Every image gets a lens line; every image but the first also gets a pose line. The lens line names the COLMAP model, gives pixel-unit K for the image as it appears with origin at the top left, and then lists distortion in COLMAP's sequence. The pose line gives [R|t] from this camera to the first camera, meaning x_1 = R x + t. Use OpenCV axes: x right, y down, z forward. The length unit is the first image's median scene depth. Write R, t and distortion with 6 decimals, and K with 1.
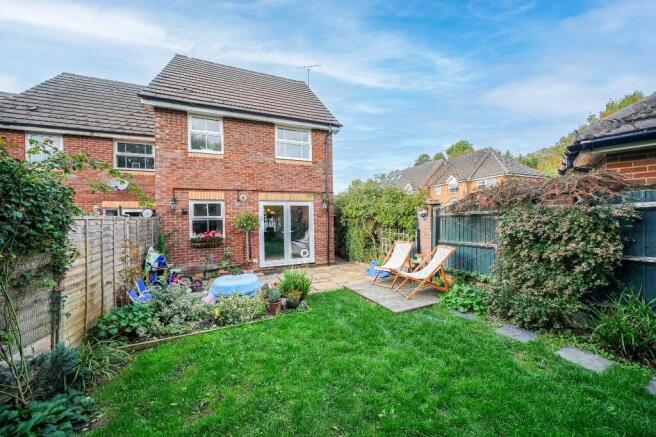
lens RADIAL K [[229.0, 0, 328.0], [0, 229.0, 218.5], [0, 0, 1]] dist [-0.002611, -0.000111]
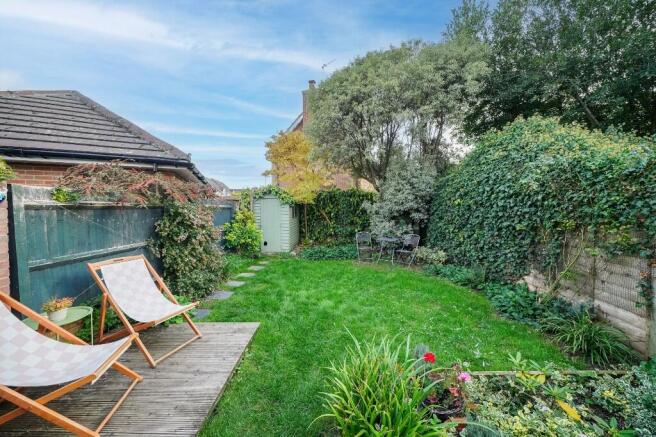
lens RADIAL K [[227.9, 0, 326.1], [0, 227.9, 218.7], [0, 0, 1]] dist [-0.004891, -0.000060]
pose [[-0.909440, 0.012898, 0.415636, -0.143587], [0.023364, 0.999525, 0.020104, 0.012451], [-0.415179, 0.027994, -0.909309, 0.872026]]
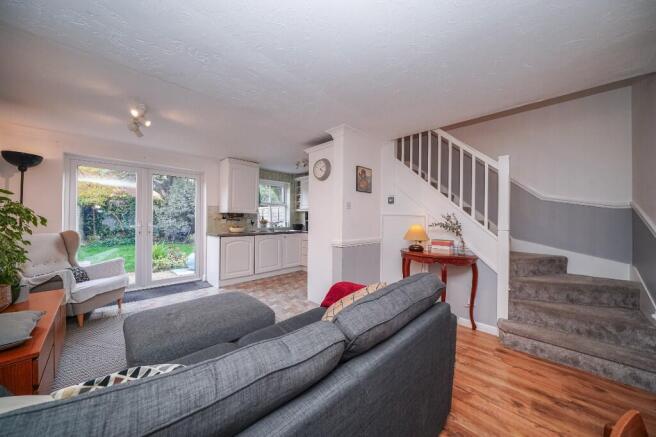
lens RADIAL K [[229.0, 0, 328.0], [0, 229.0, 218.5], [0, 0, 1]] dist [-0.002611, -0.000111]
pose [[-0.926514, 0.018127, -0.375825, -0.403038], [0.015777, 0.999832, 0.009330, 0.049584], [0.375931, 0.002715, -0.926644, 1.794275]]
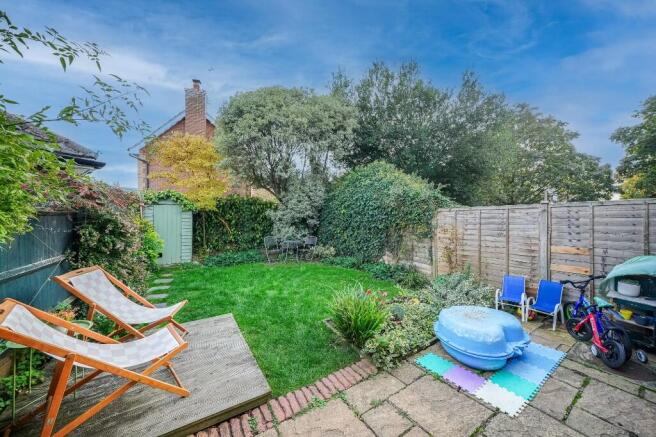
lens RADIAL K [[229.0, 0, 328.0], [0, 229.0, 218.5], [0, 0, 1]] dist [-0.002611, -0.000111]
pose [[-0.988482, 0.031210, -0.148088, 0.010786], [0.031352, 0.999507, 0.001380, 0.011808], [0.148058, -0.003278, -0.988973, 1.074576]]
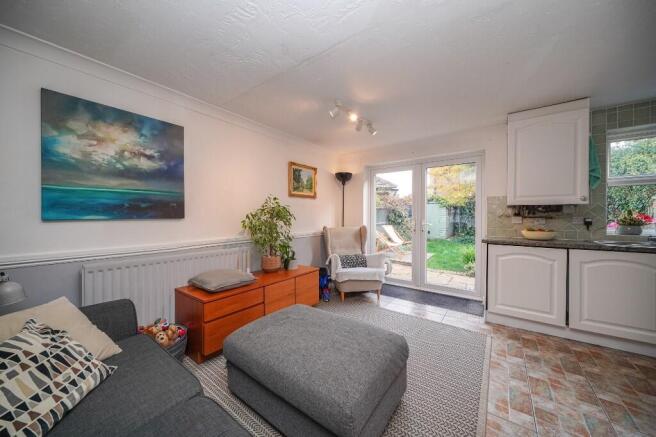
lens RADIAL K [[233.6, 0, 325.8], [0, 233.6, 220.4], [0, 0, 1]] dist [-0.001476, -0.000306]
pose [[-0.499004, 0.010267, 0.866539, -0.568967], [0.009919, 0.999932, -0.006135, 0.059497], [-0.866543, 0.005534, -0.499072, 1.563225]]
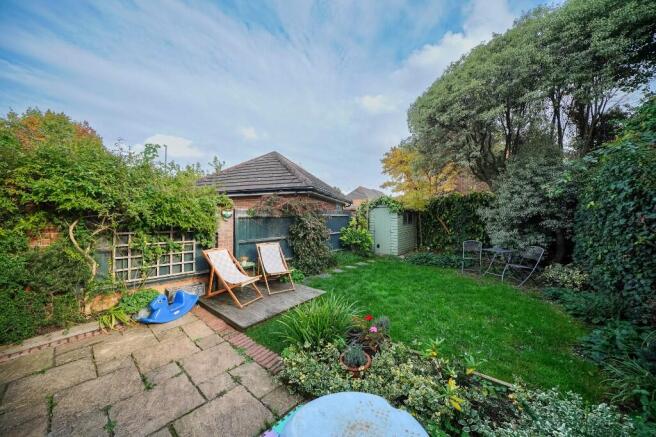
lens RADIAL K [[225.2, 0, 324.8], [0, 225.2, 219.8], [0, 0, 1]] dist [-0.001130, -0.000026]
pose [[-0.428964, 0.024585, 0.902987, -0.452499], [0.016025, 0.999679, -0.019605, 0.018680], [-0.903179, 0.006061, -0.429221, 0.821227]]
